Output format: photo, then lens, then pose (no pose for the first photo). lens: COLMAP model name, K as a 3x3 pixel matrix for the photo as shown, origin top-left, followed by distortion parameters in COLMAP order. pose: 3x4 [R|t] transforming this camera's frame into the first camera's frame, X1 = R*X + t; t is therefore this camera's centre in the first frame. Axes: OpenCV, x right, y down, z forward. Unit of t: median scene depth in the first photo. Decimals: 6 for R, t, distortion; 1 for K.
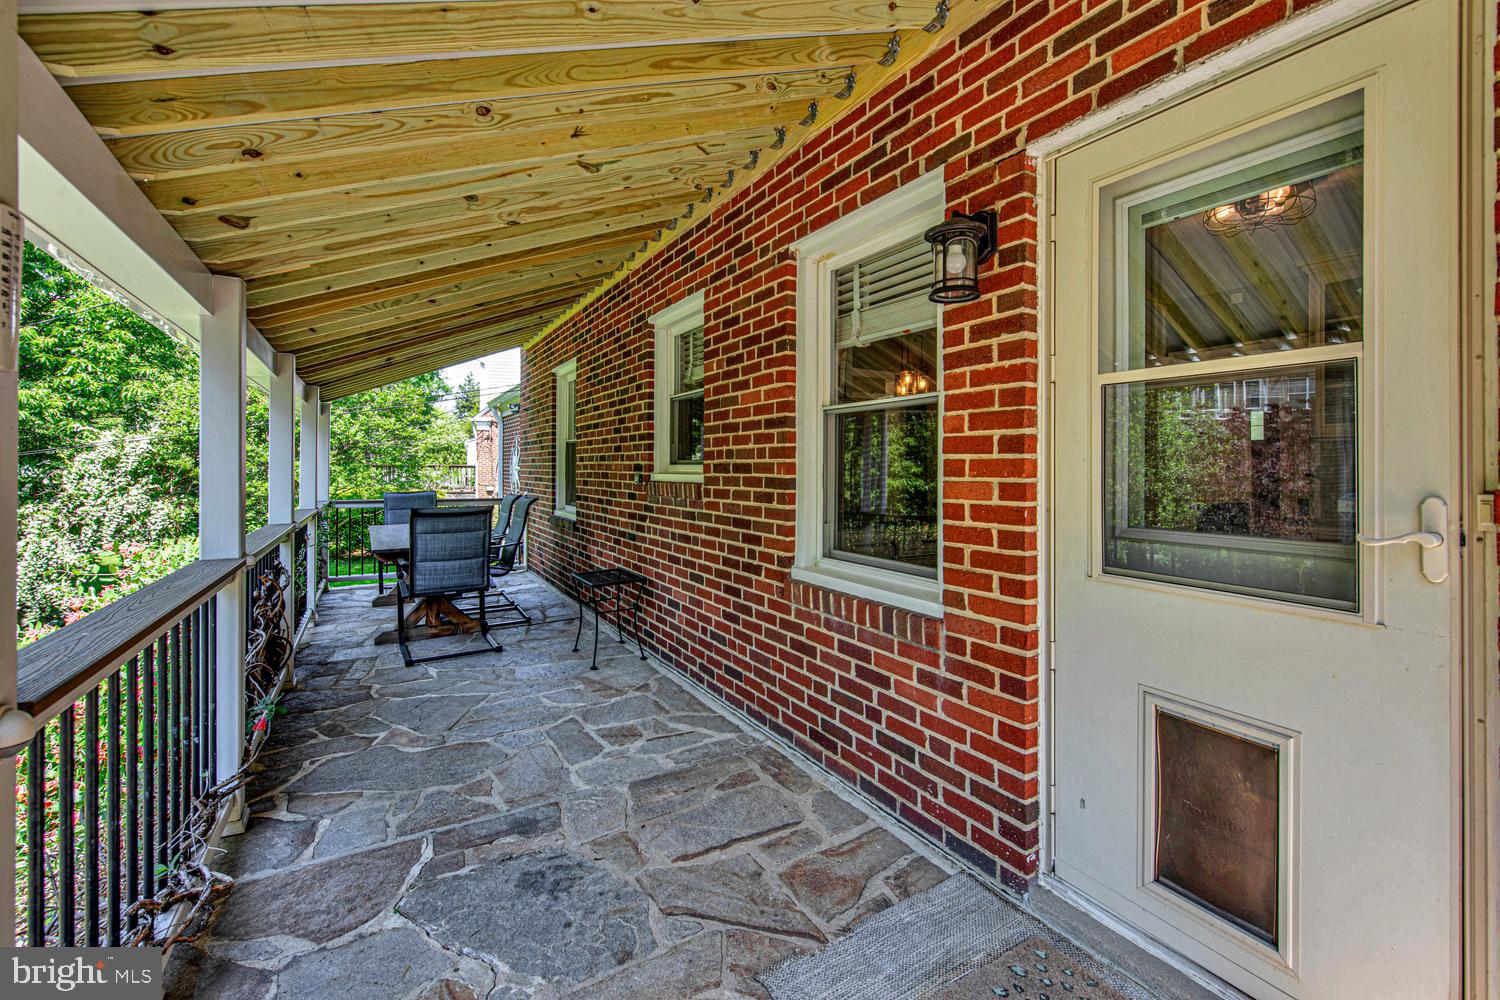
lens RADIAL K [[639.7, 0, 750.1], [0, 639.7, 463.1], [0, 0, 1]] dist [-0.015766, -0.000253]
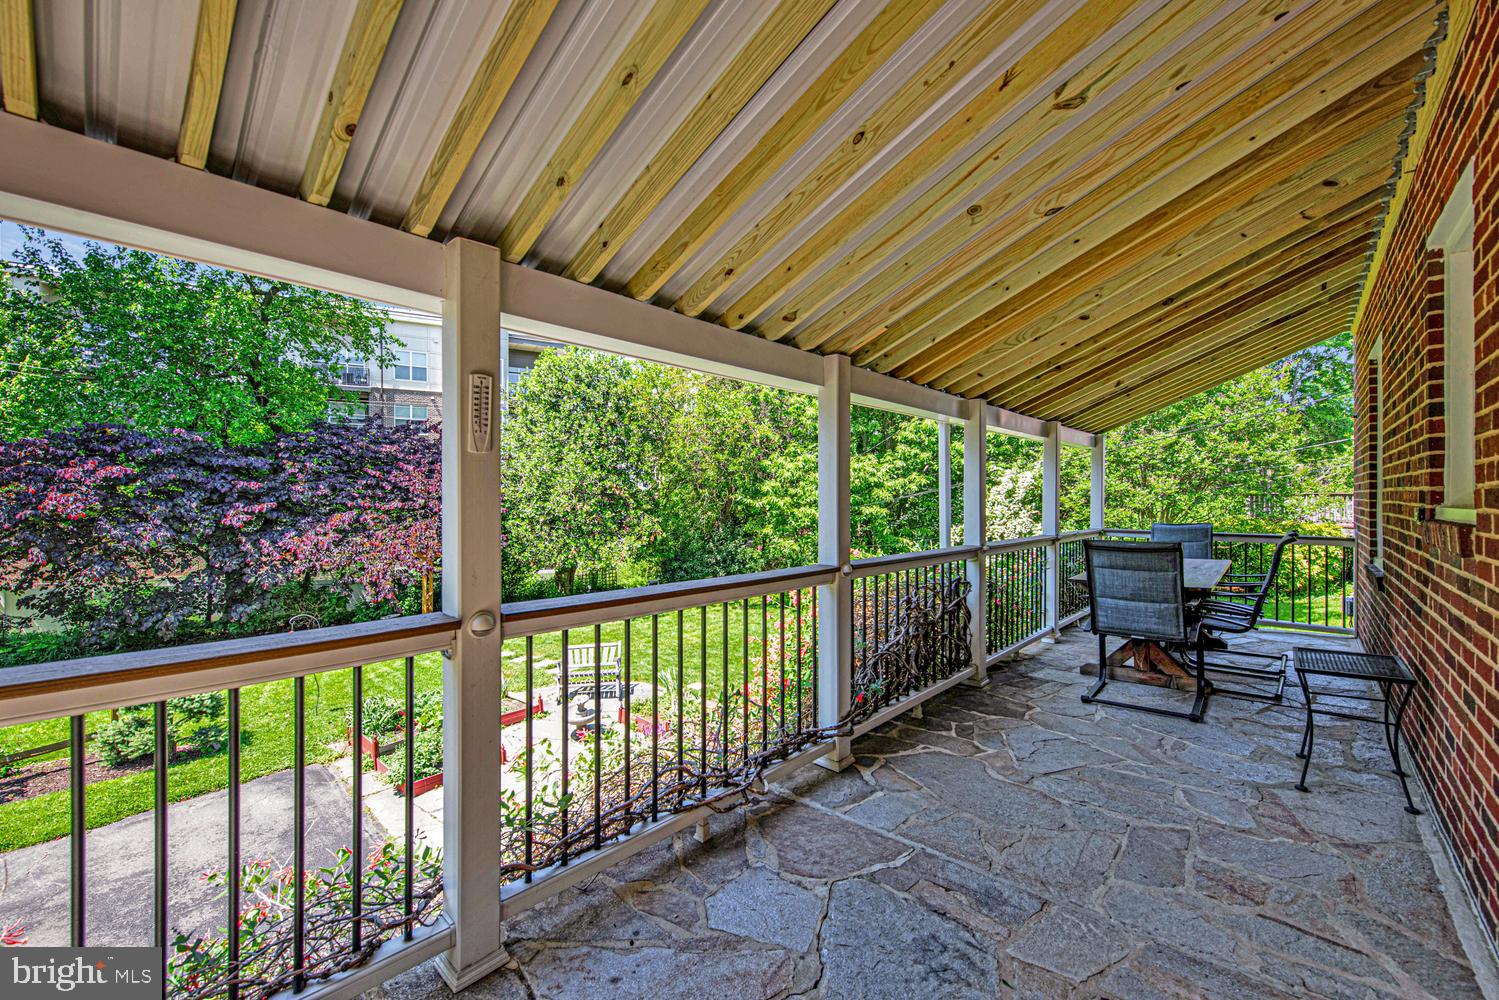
lens RADIAL K [[615.5, 0, 743.7], [0, 615.5, 508.0], [0, 0, 1]] dist [-0.015549, -0.000782]
pose [[0.294355, 0.016076, -0.955561, 0.234104], [0.008005, 0.999782, 0.019285, 0.002112], [0.955663, -0.013326, 0.294162, 0.281385]]
